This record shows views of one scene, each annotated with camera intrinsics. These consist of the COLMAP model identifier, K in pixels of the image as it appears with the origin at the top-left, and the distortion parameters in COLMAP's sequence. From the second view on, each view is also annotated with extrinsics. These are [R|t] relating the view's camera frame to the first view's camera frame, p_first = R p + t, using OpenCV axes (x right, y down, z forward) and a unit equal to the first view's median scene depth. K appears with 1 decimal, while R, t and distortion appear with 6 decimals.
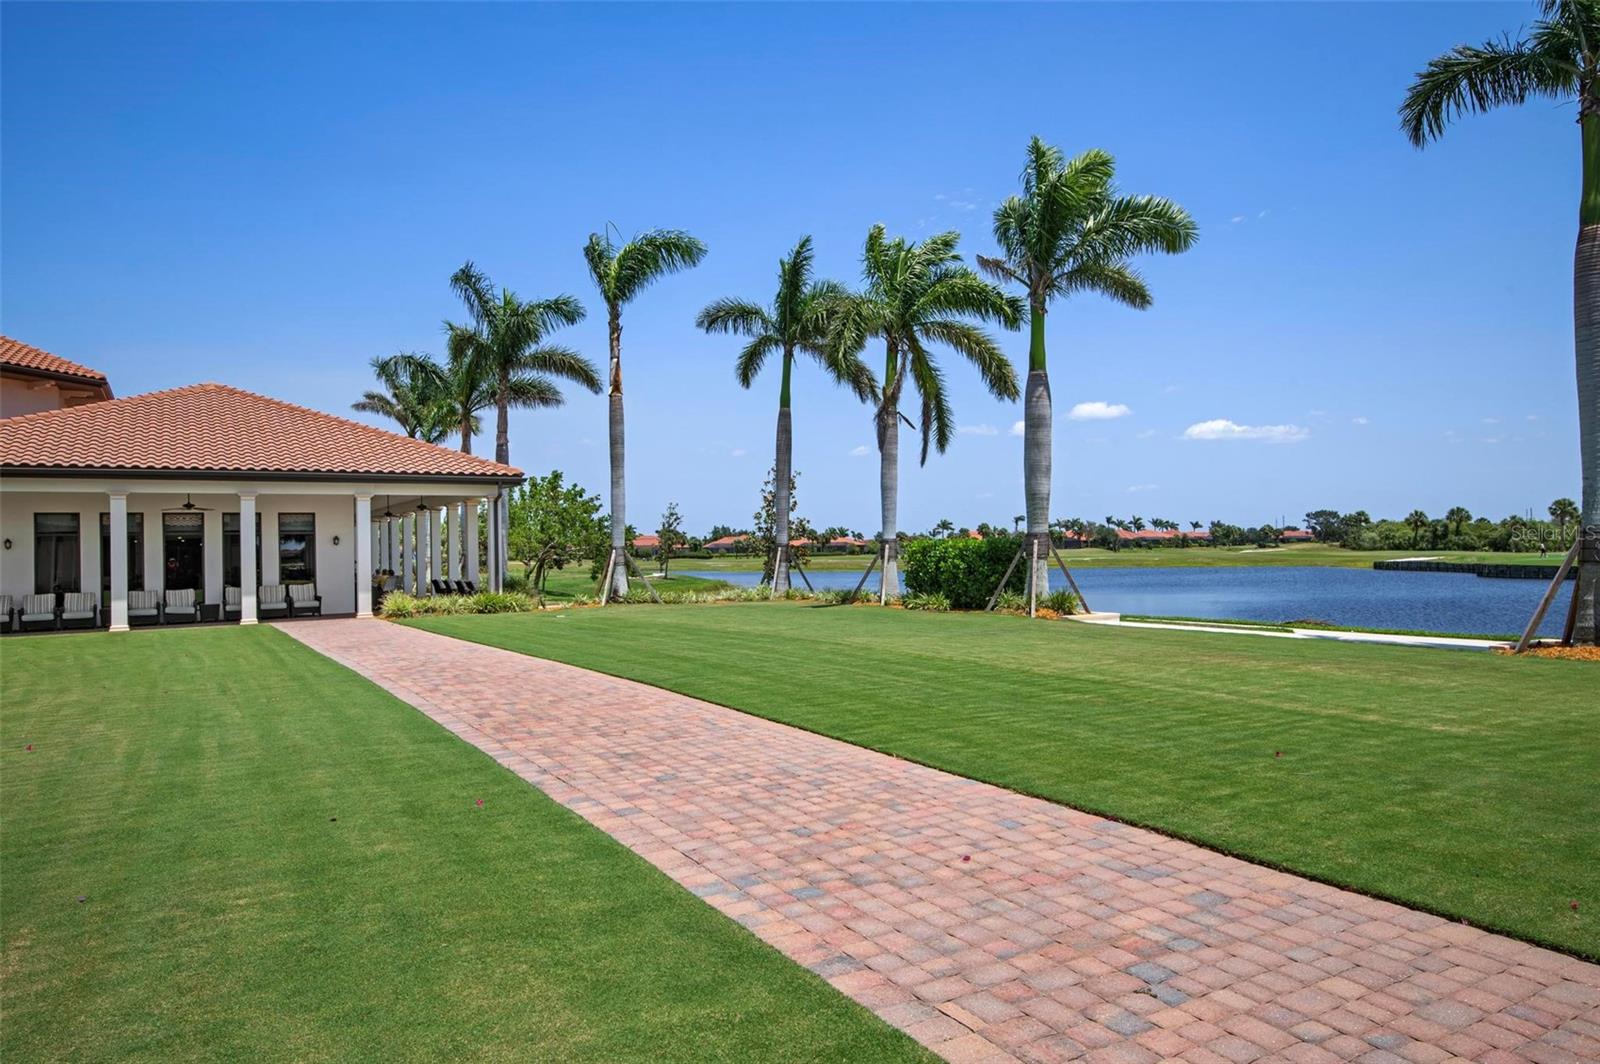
lens RADIAL K [[1056.8, 0, 806.1], [0, 1056.8, 535.8], [0, 0, 1]] dist [0.025069, 0.000618]
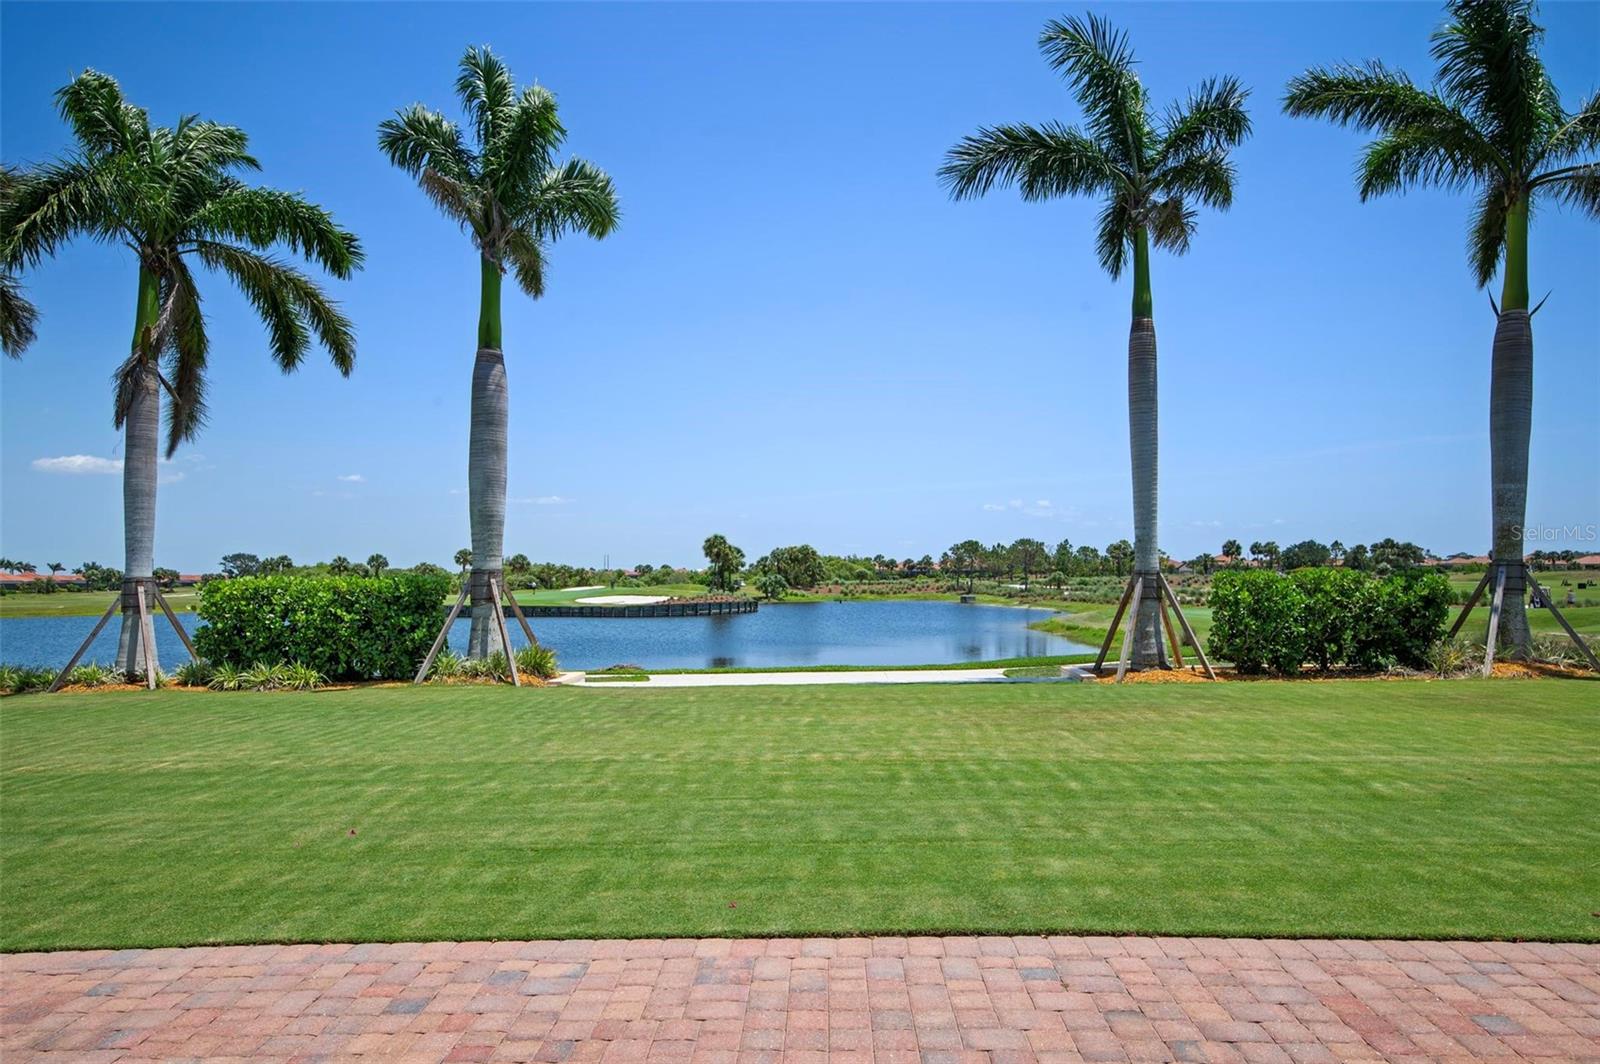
lens RADIAL K [[1044.6, 0, 798.8], [0, 1044.6, 575.8], [0, 0, 1]] dist [0.002564, 0.000527]
pose [[0.547384, 0.007097, 0.836851, -0.185049], [-0.003257, 0.999975, -0.006350, 0.003759], [-0.836875, 0.000751, 0.547393, 0.297142]]
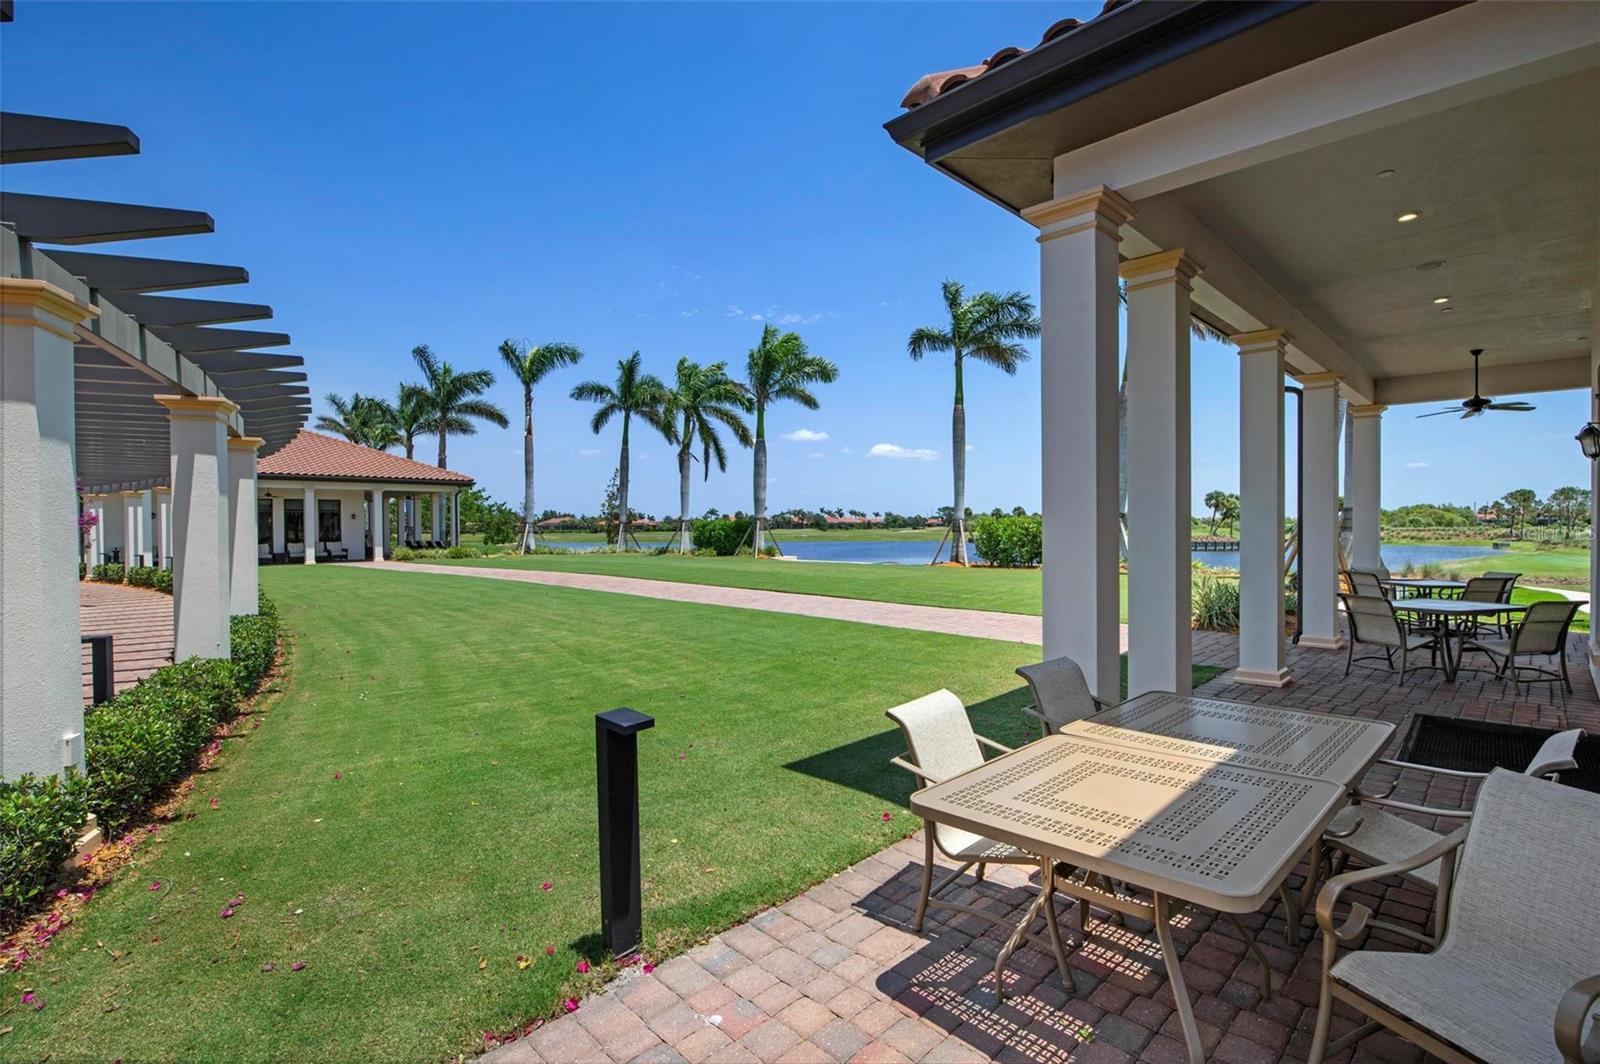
lens RADIAL K [[755.6, 0, 799.9], [0, 755.6, 533.6], [0, 0, 1]] dist [-0.001856, -0.000681]
pose [[0.969867, 0.008762, 0.243476, -0.042402], [-0.013365, 0.999762, 0.017261, 0.001193], [-0.243266, -0.019995, 0.969753, -0.304475]]
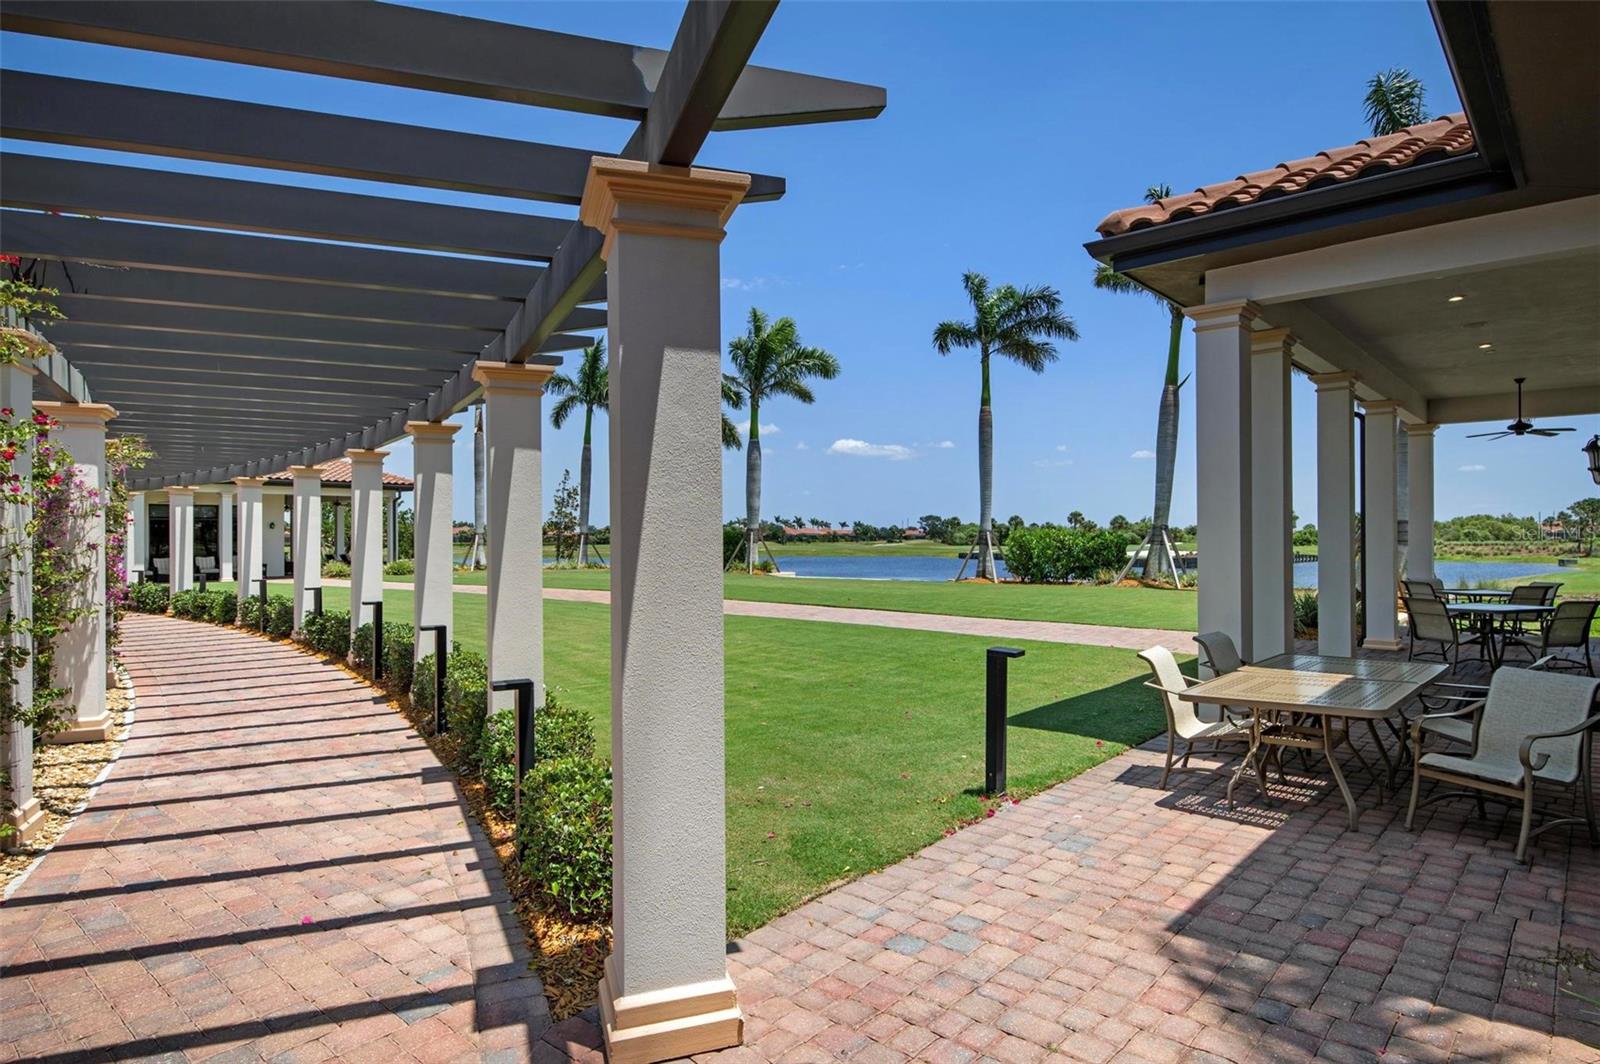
lens RADIAL K [[920.4, 0, 800.0], [0, 920.4, 532.0], [0, 0, 1]] dist [0.018881, 0.000915]
pose [[0.953897, 0.015408, 0.299738, -0.122619], [-0.015999, 0.999872, -0.000484, 0.001859], [-0.299707, -0.004334, 0.954021, -0.366504]]
